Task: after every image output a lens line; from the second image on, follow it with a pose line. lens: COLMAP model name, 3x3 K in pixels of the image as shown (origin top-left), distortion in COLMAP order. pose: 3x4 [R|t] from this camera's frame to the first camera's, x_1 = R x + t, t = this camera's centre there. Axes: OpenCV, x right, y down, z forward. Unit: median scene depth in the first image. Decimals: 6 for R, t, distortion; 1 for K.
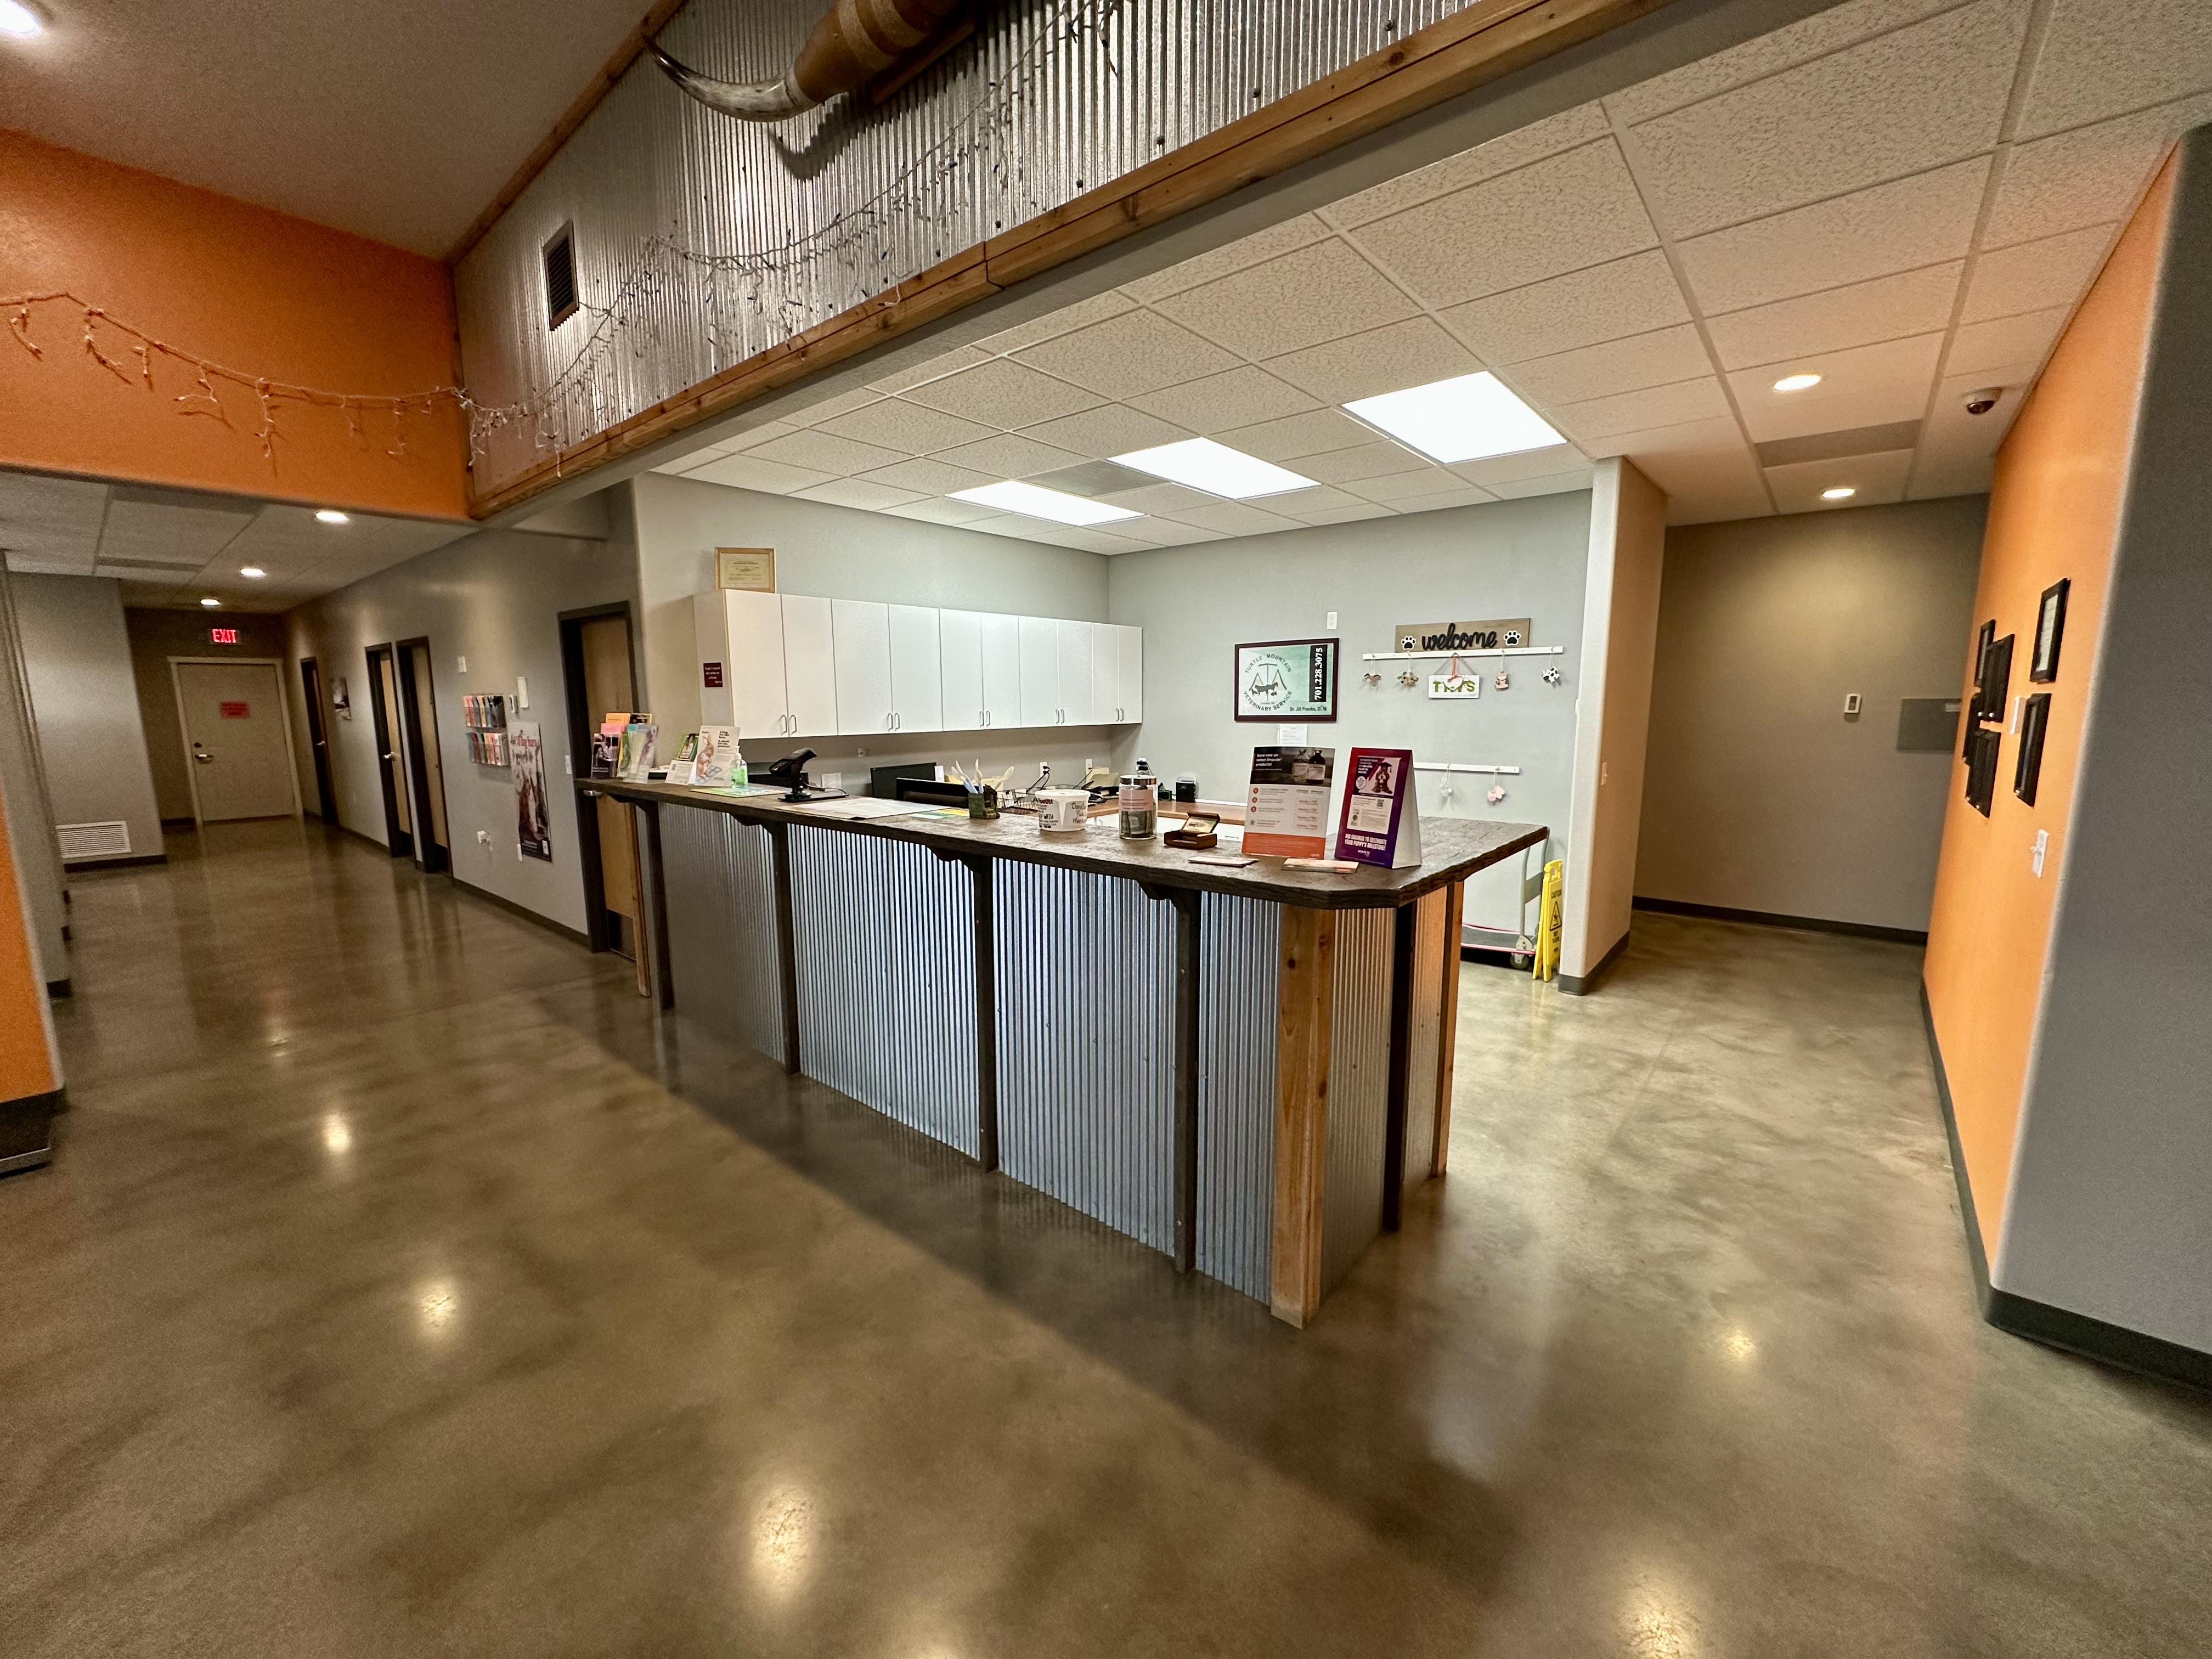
lens RADIAL K [[880.0, 0, 1103.2], [0, 880.0, 829.7], [0, 0, 1]] dist [-0.001914, 0.000399]
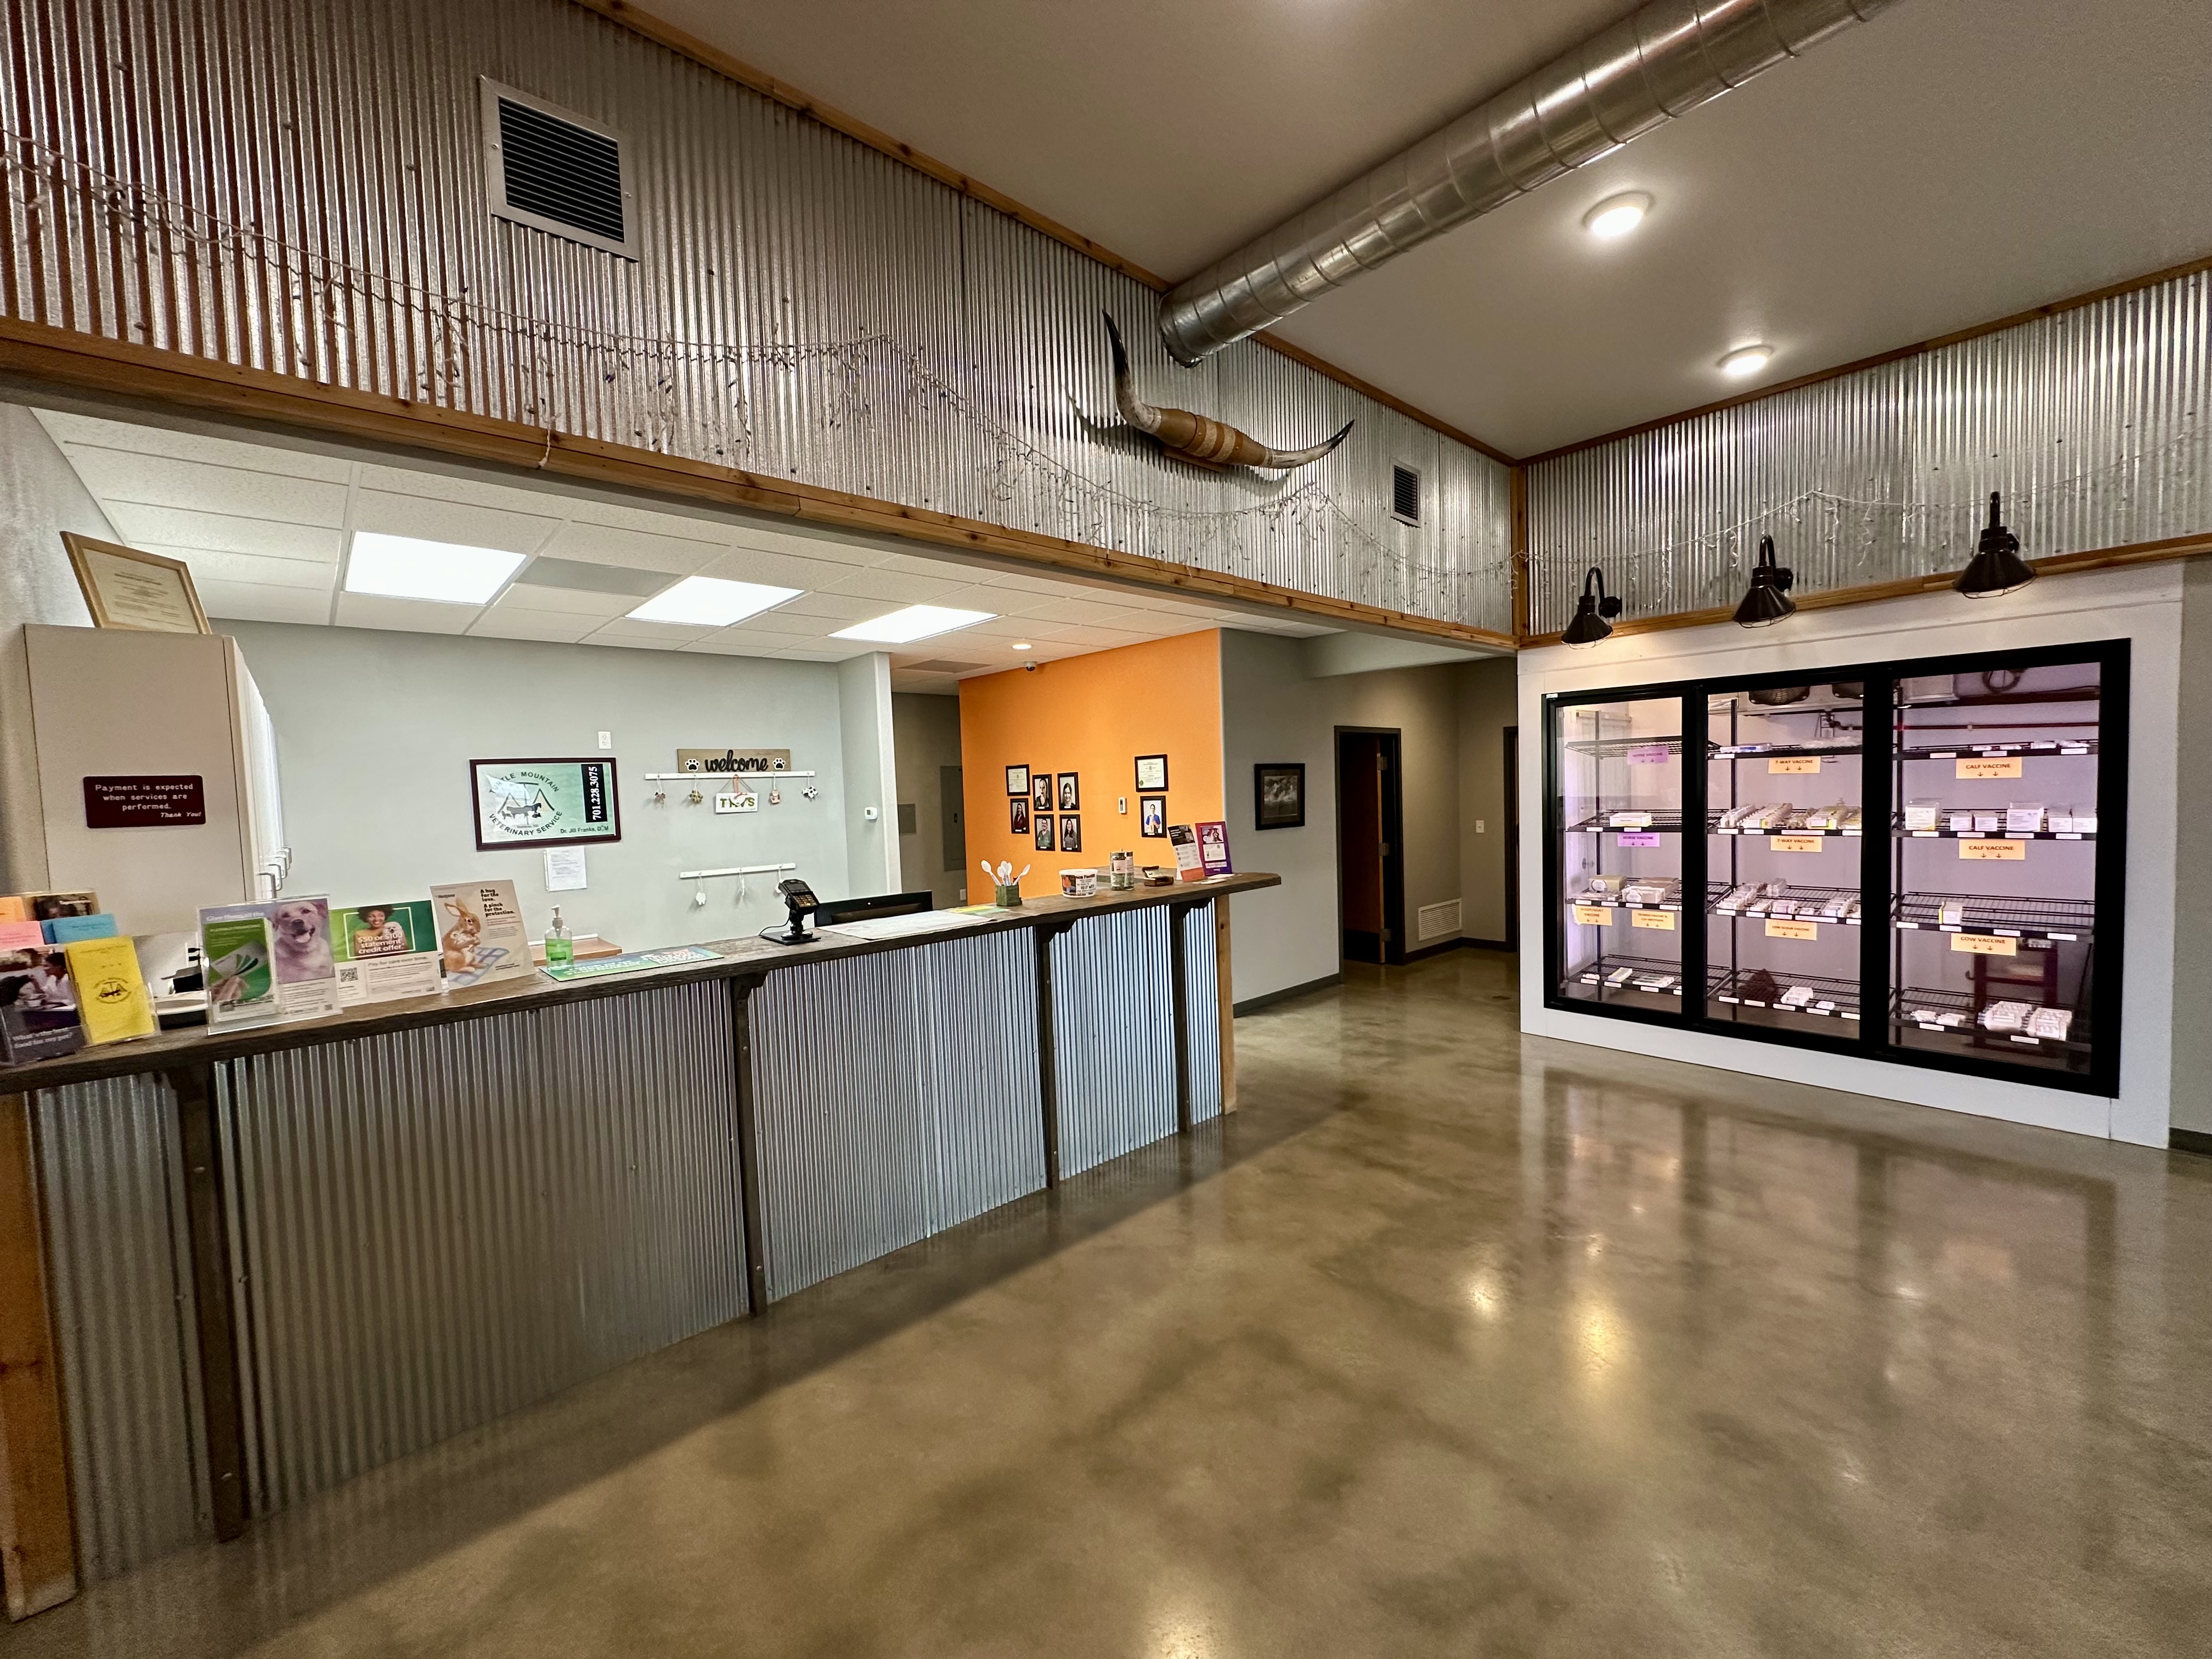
lens RADIAL K [[880.0, 0, 1103.2], [0, 880.0, 829.7], [0, 0, 1]] dist [-0.001914, 0.000399]
pose [[0.130787, -0.048189, 0.990239, -0.945994], [0.180960, 0.983199, 0.023946, -0.087511], [-0.974756, 0.176062, 0.137309, 0.483214]]
